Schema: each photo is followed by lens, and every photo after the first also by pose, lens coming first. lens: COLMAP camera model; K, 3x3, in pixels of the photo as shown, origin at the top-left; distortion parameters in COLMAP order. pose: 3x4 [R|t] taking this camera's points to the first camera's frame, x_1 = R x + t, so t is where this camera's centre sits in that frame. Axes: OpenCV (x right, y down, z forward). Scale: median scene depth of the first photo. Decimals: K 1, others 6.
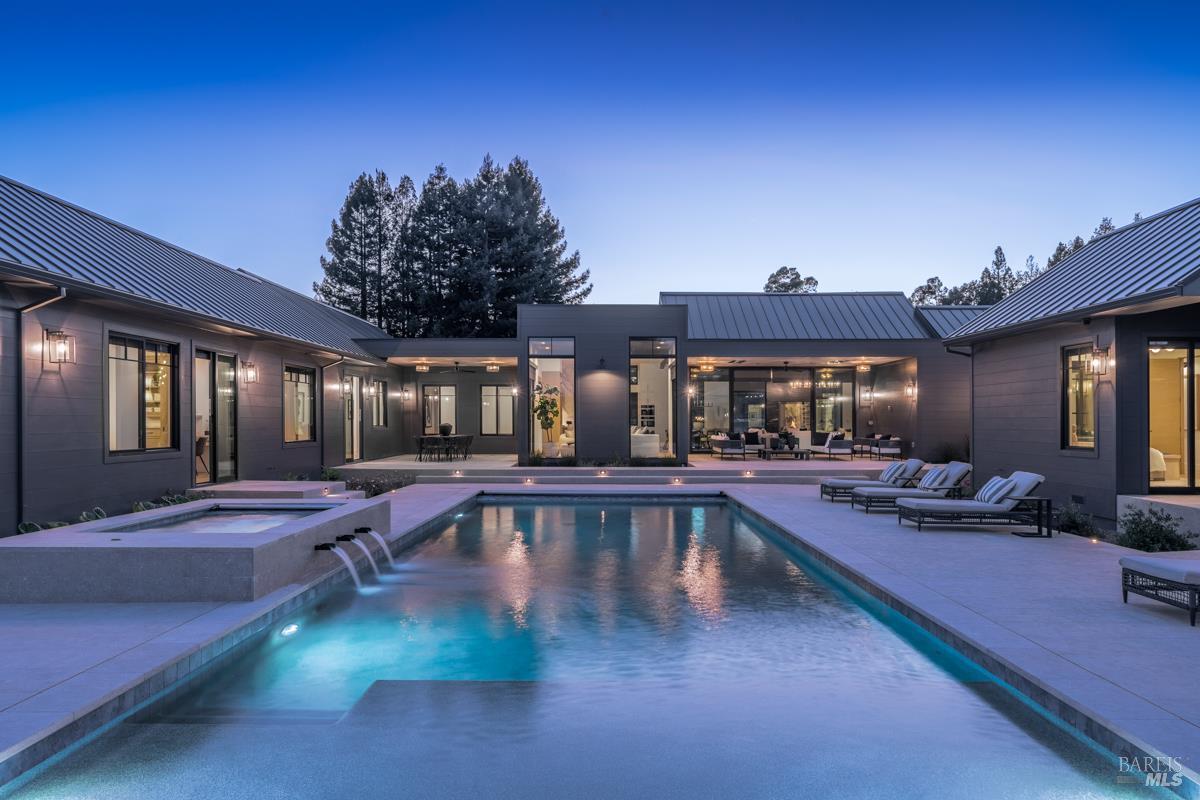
lens RADIAL K [[763.4, 0, 599.7], [0, 763.4, 430.4], [0, 0, 1]] dist [-0.000687, 0.000579]
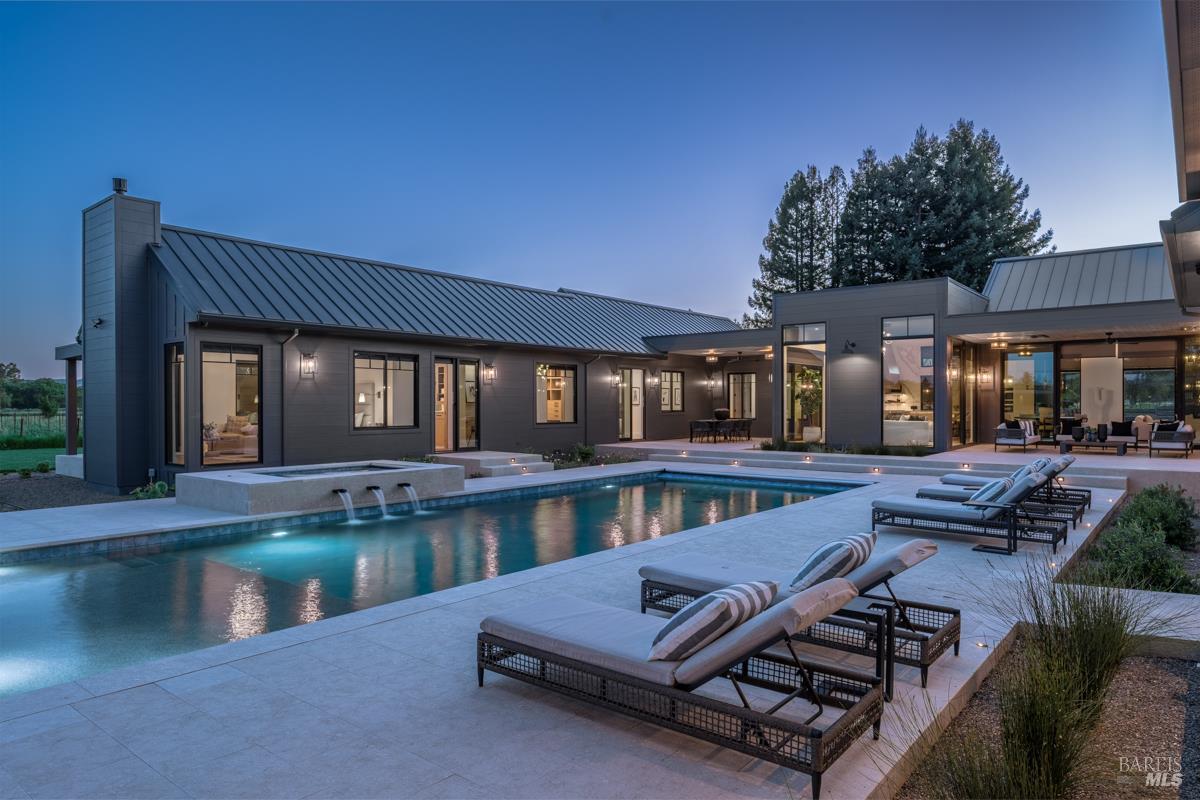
lens RADIAL K [[740.2, 0, 585.9], [0, 740.2, 413.7], [0, 0, 1]] dist [-0.000327, -0.000033]
pose [[0.776702, 0.006154, -0.629838, 0.115296], [-0.006239, 0.999978, 0.002078, -0.001066], [0.629837, 0.002315, 0.776724, 0.018766]]
